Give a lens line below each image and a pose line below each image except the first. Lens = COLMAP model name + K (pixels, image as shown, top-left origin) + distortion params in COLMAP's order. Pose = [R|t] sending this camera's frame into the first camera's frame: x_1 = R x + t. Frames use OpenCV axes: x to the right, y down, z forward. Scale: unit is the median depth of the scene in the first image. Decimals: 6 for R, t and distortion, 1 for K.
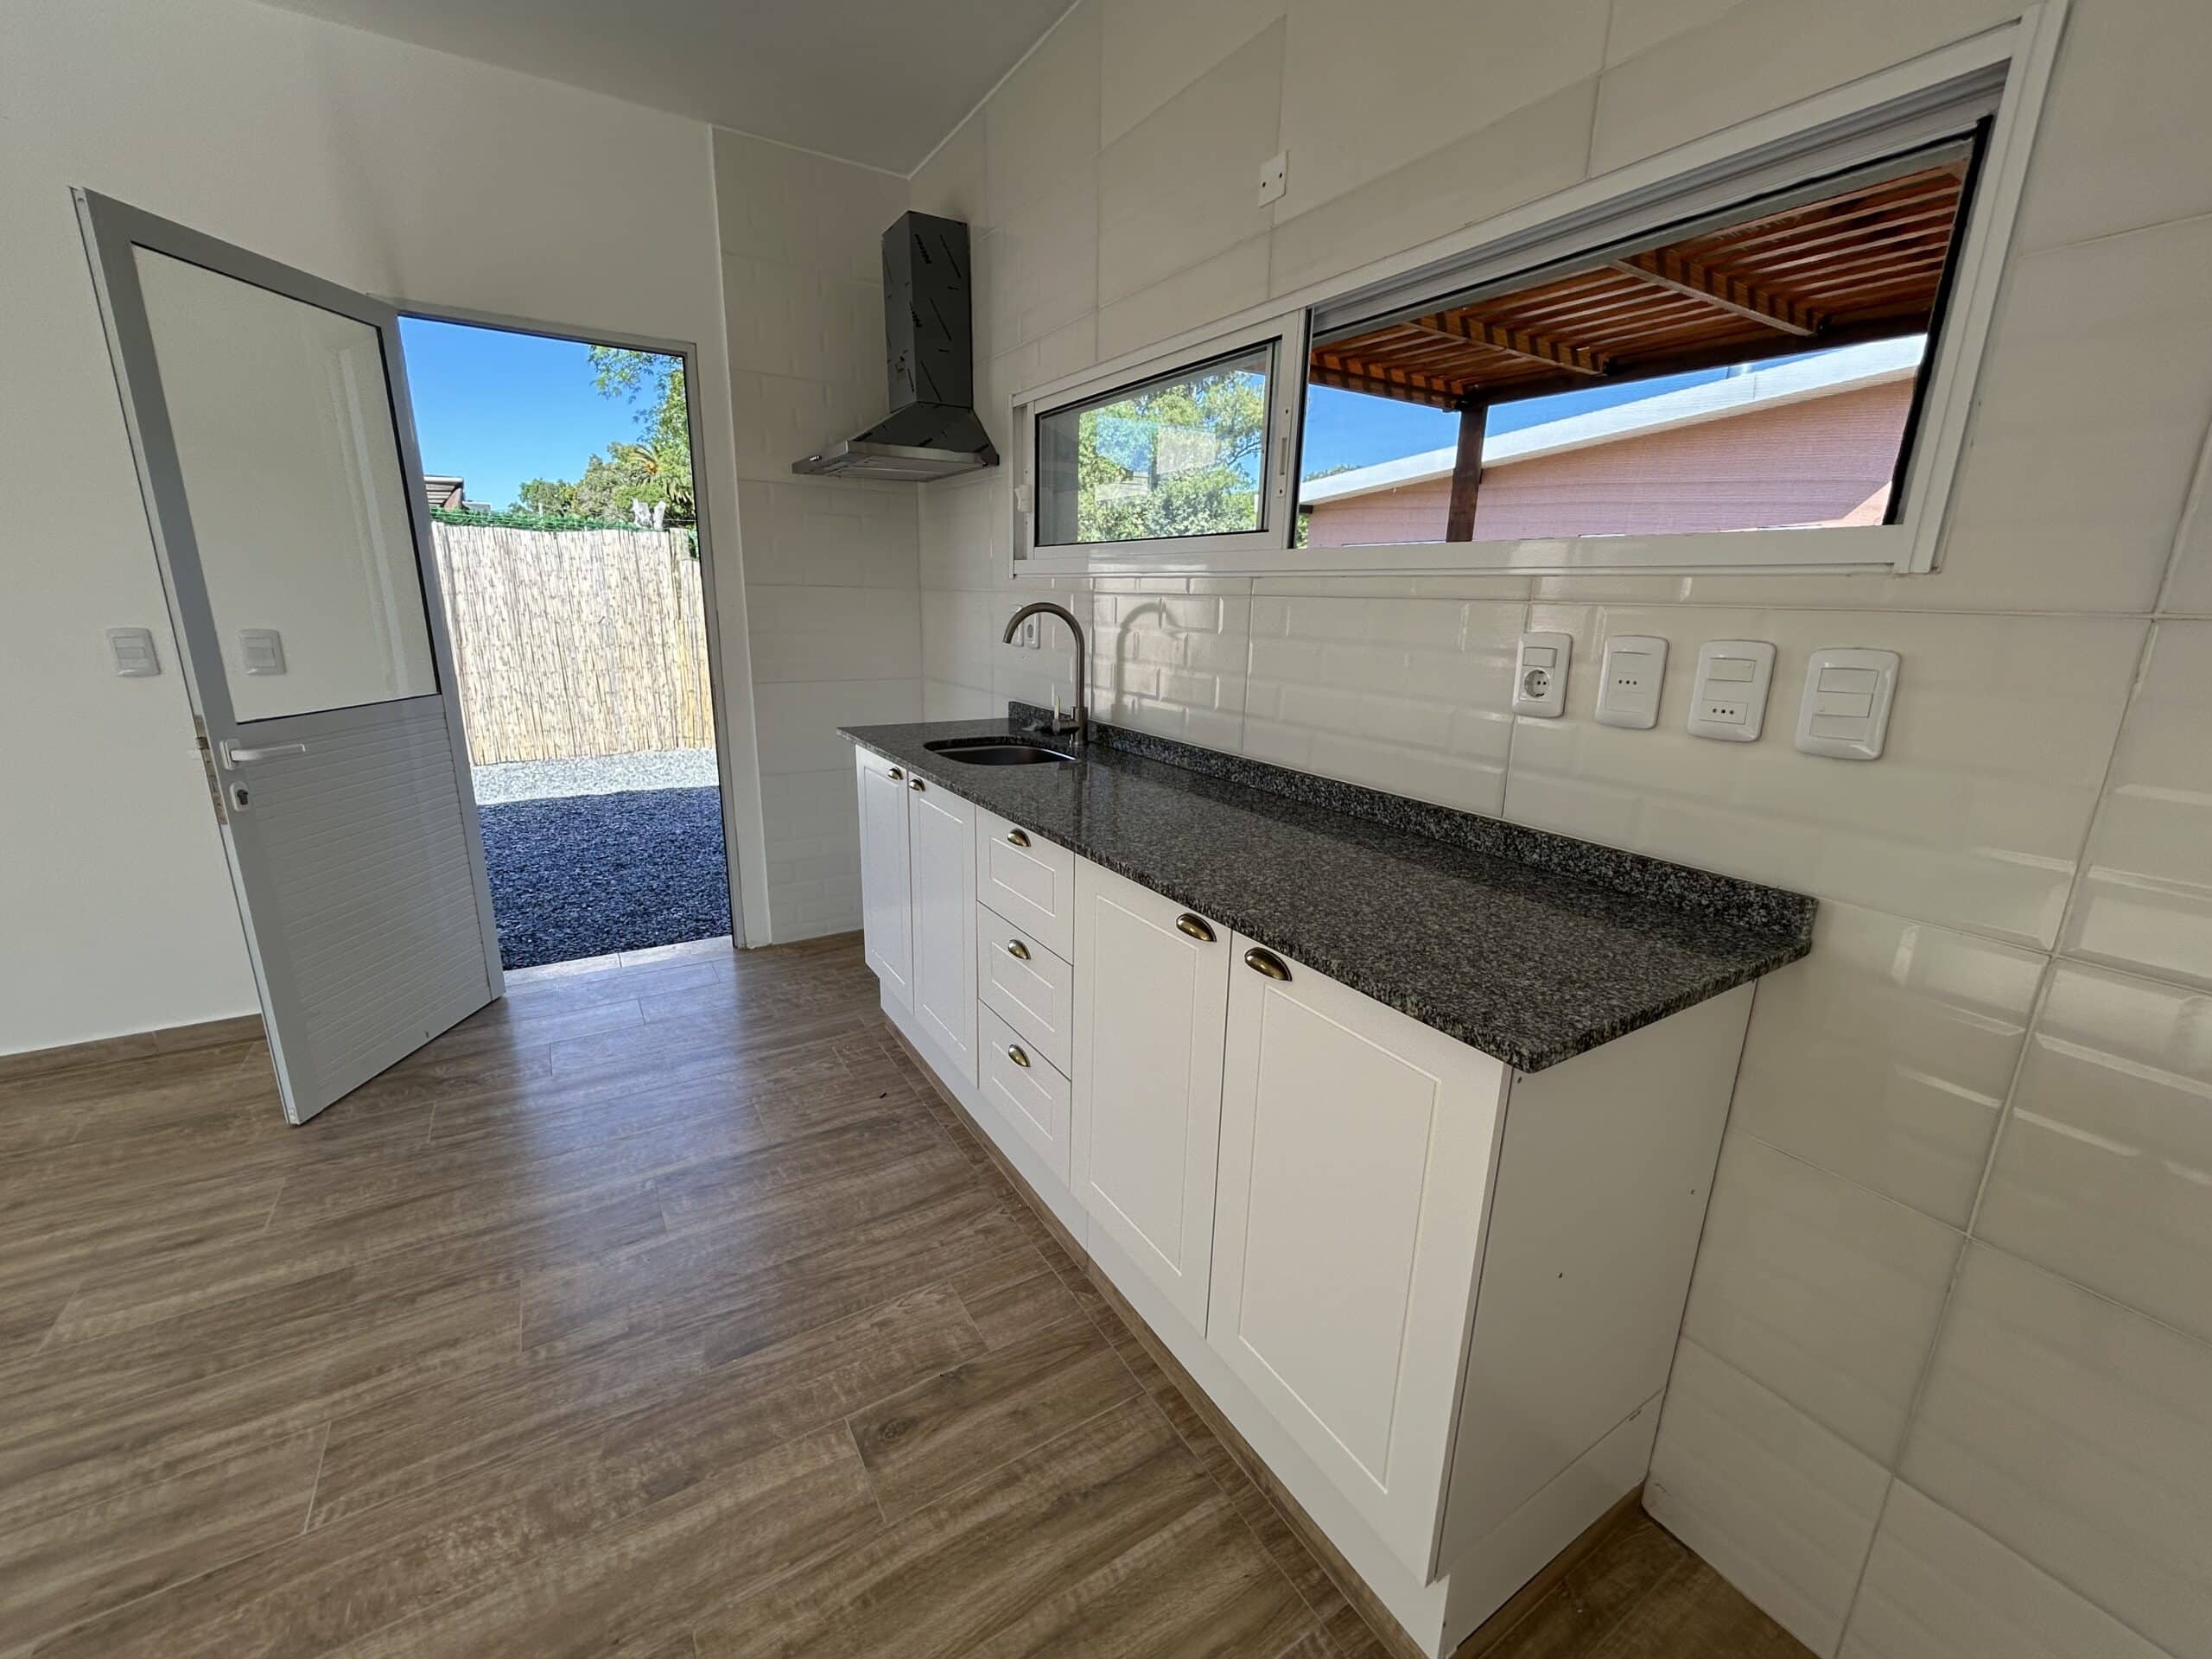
lens RADIAL K [[896.5, 0, 1100.8], [0, 896.5, 827.9], [0, 0, 1]] dist [-0.000739, -0.000334]
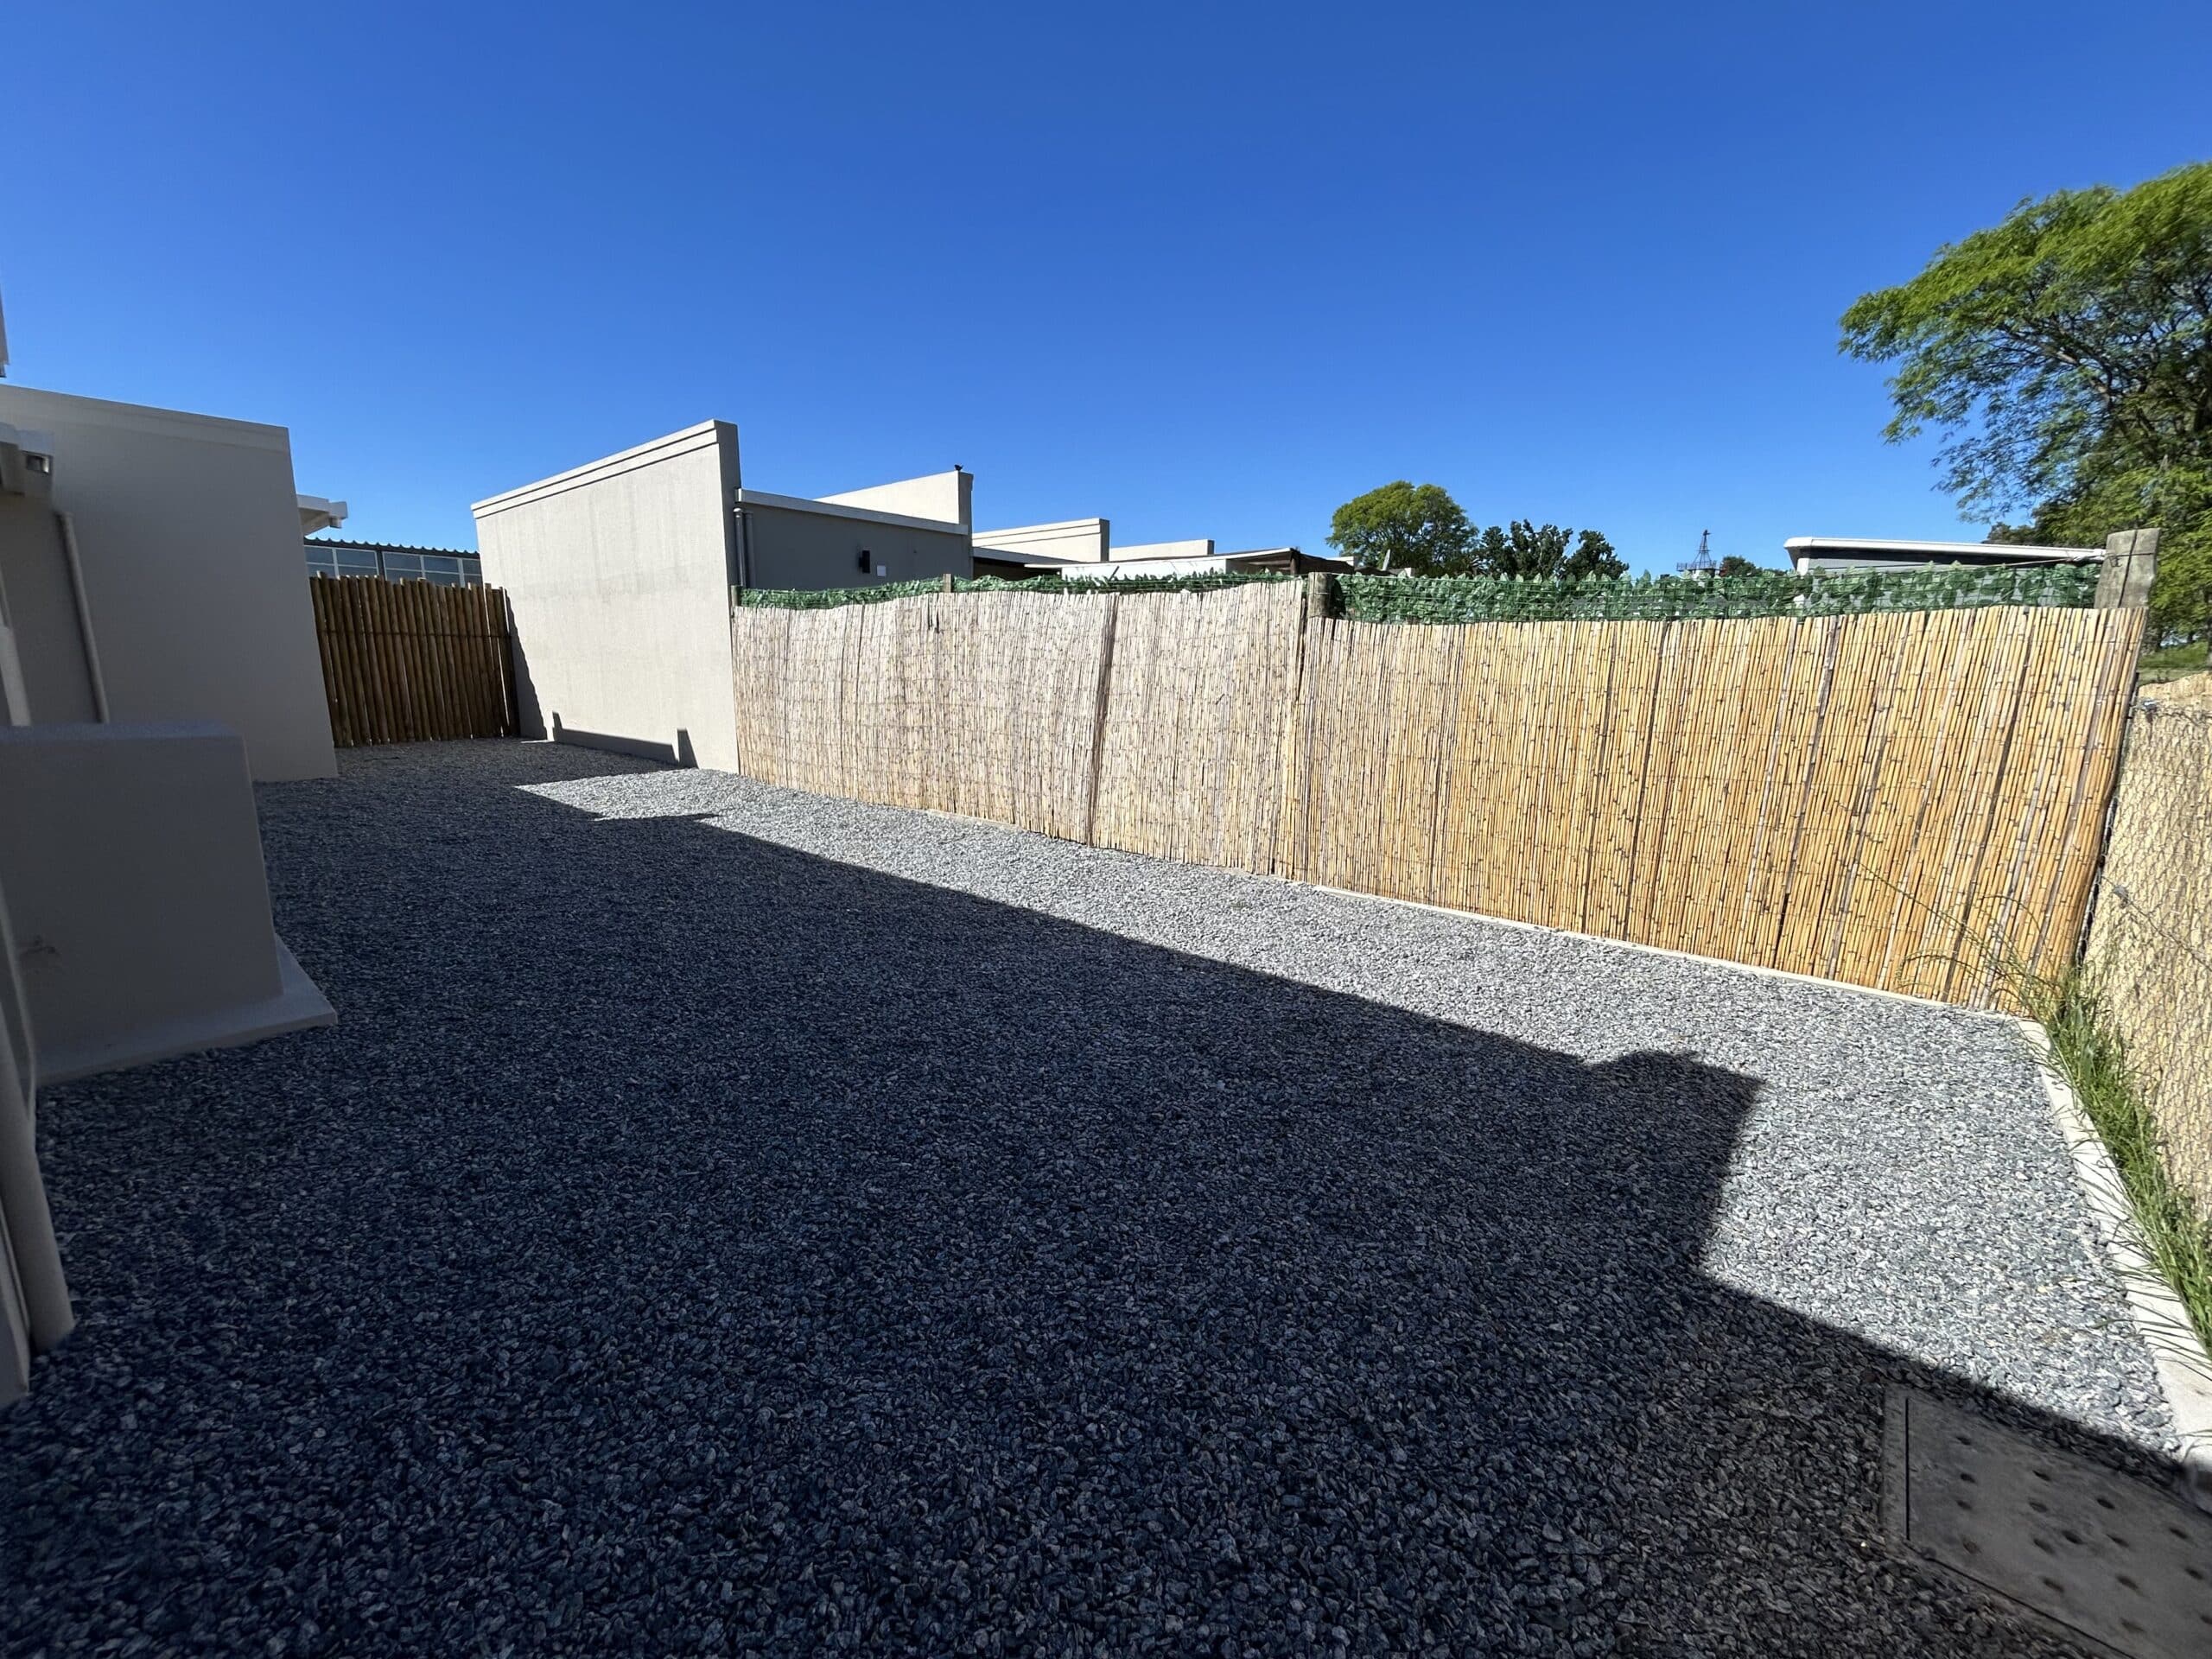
lens RADIAL K [[896.5, 0, 1100.8], [0, 896.5, 827.9], [0, 0, 1]] dist [-0.000739, -0.000334]
pose [[0.293113, 0.157102, -0.943082, 0.539039], [-0.250914, 0.964472, 0.082680, -0.496321], [0.922565, 0.212398, 0.322118, 2.082970]]
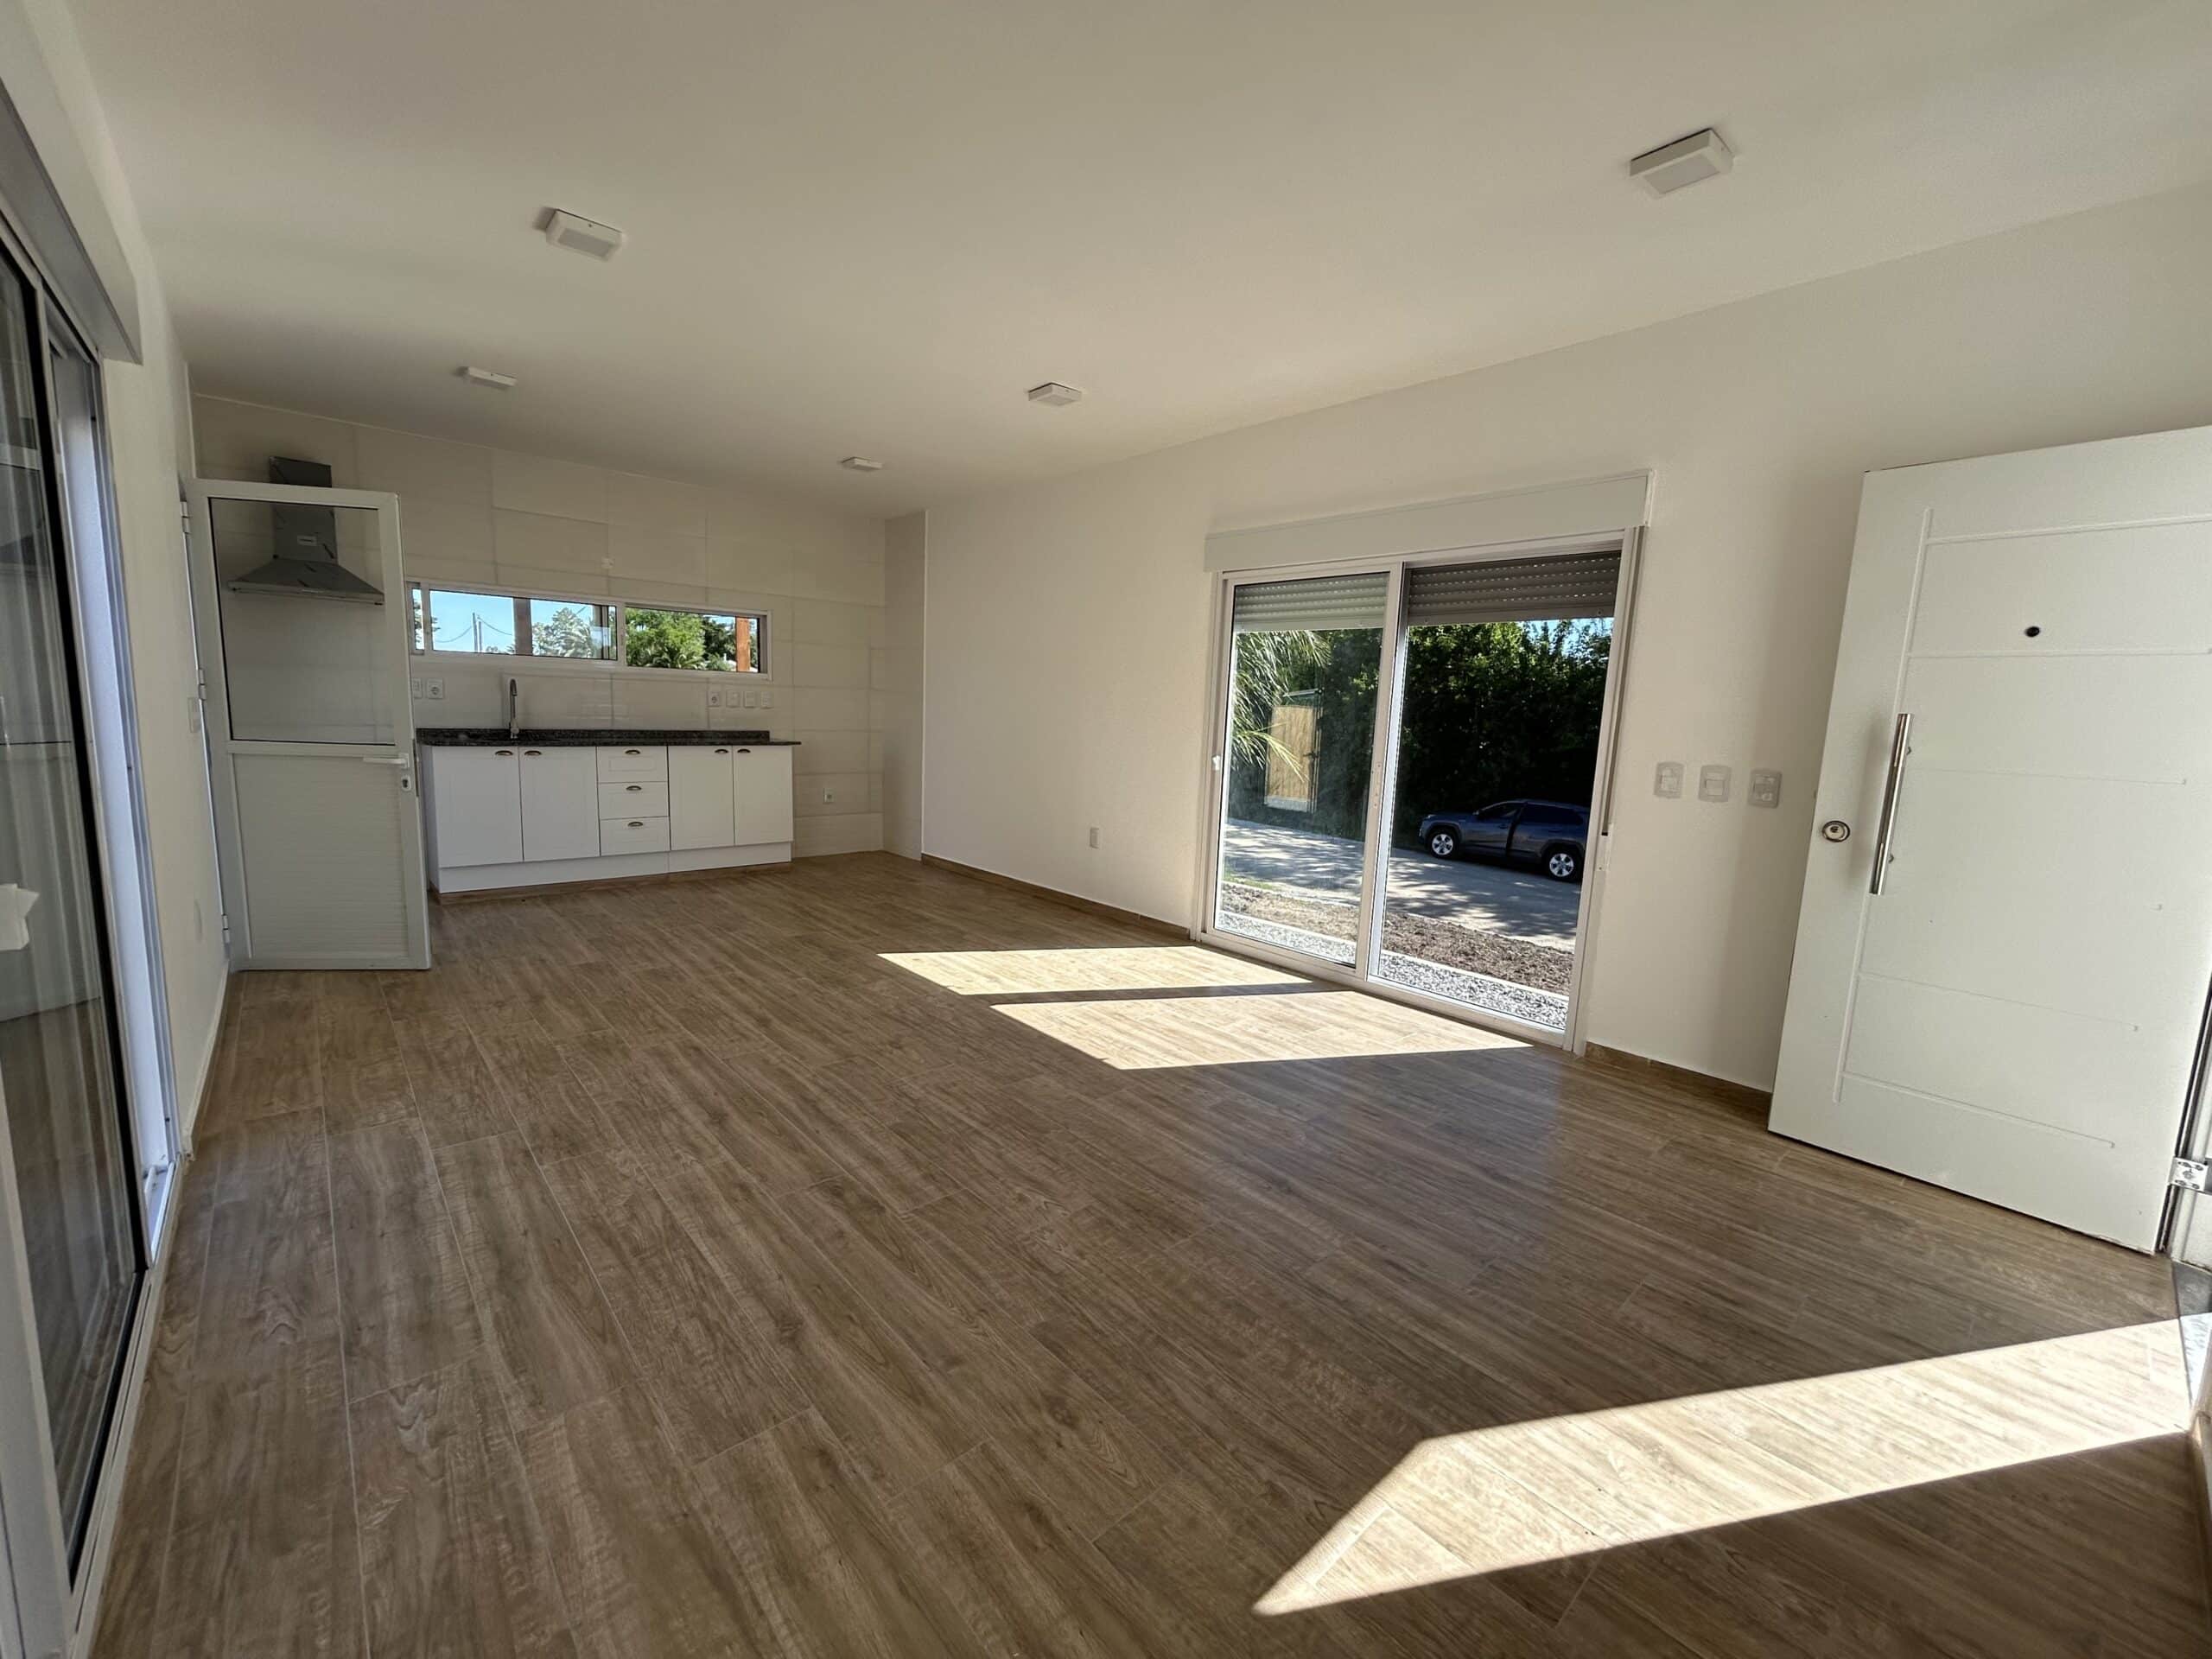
lens RADIAL K [[896.5, 0, 1100.8], [0, 896.5, 827.9], [0, 0, 1]] dist [-0.000739, -0.000334]
pose [[-0.173853, -0.161499, 0.971439, -2.556133], [0.210194, 0.957643, 0.196823, -0.007043], [-0.962078, 0.238409, -0.132543, -0.109749]]
